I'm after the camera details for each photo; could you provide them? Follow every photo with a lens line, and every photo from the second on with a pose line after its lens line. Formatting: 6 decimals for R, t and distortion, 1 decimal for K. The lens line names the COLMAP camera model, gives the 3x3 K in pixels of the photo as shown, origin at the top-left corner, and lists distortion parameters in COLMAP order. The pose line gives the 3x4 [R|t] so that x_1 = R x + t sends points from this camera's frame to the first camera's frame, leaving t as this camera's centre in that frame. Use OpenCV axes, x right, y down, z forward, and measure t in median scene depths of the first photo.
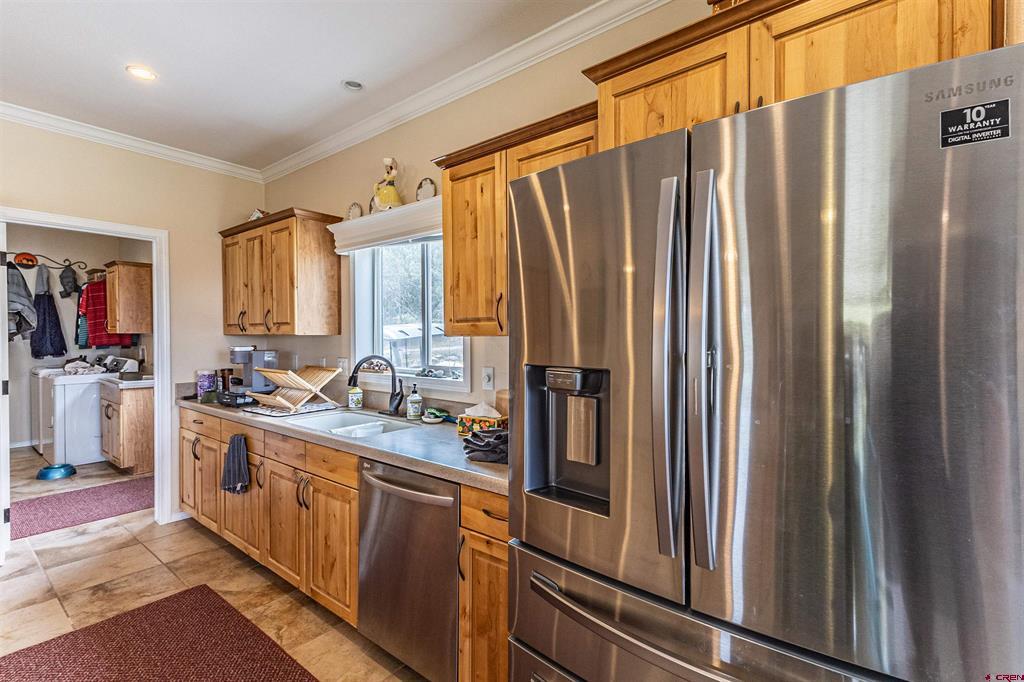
lens RADIAL K [[467.3, 0, 509.4], [0, 467.3, 339.2], [0, 0, 1]] dist [0.027283, -0.006739]
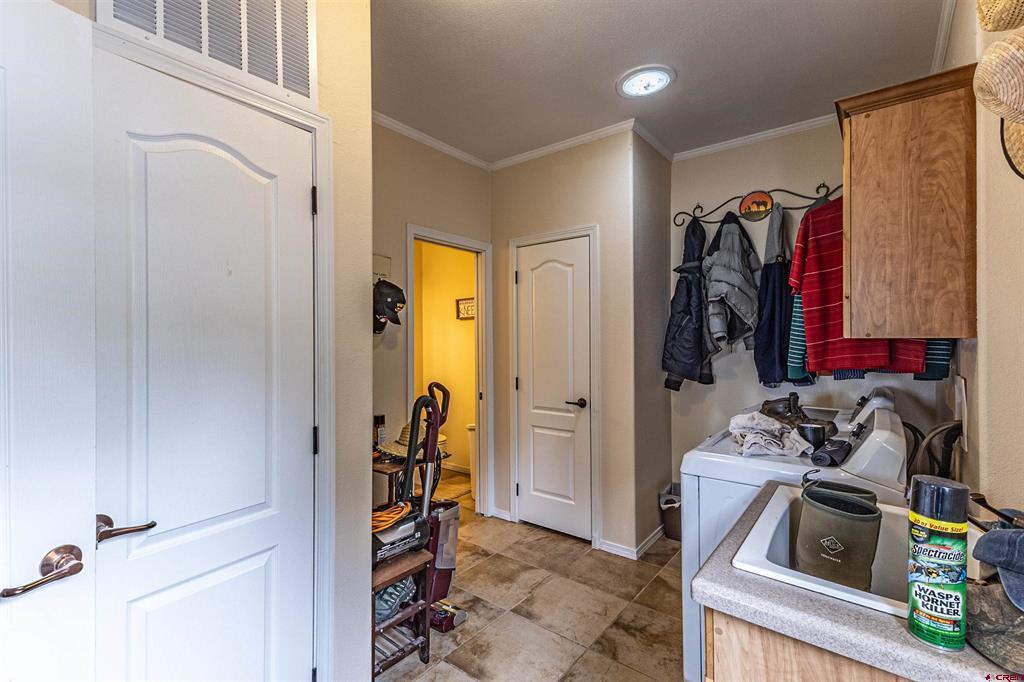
lens RADIAL K [[467.3, 0, 509.6], [0, 467.3, 339.7], [0, 0, 1]] dist [0.027283, -0.006739]
pose [[0.015518, 0.002837, -0.999876, -1.352710], [-0.004430, 0.999986, 0.002769, -0.031230], [0.999870, 0.004386, 0.015530, 2.015067]]
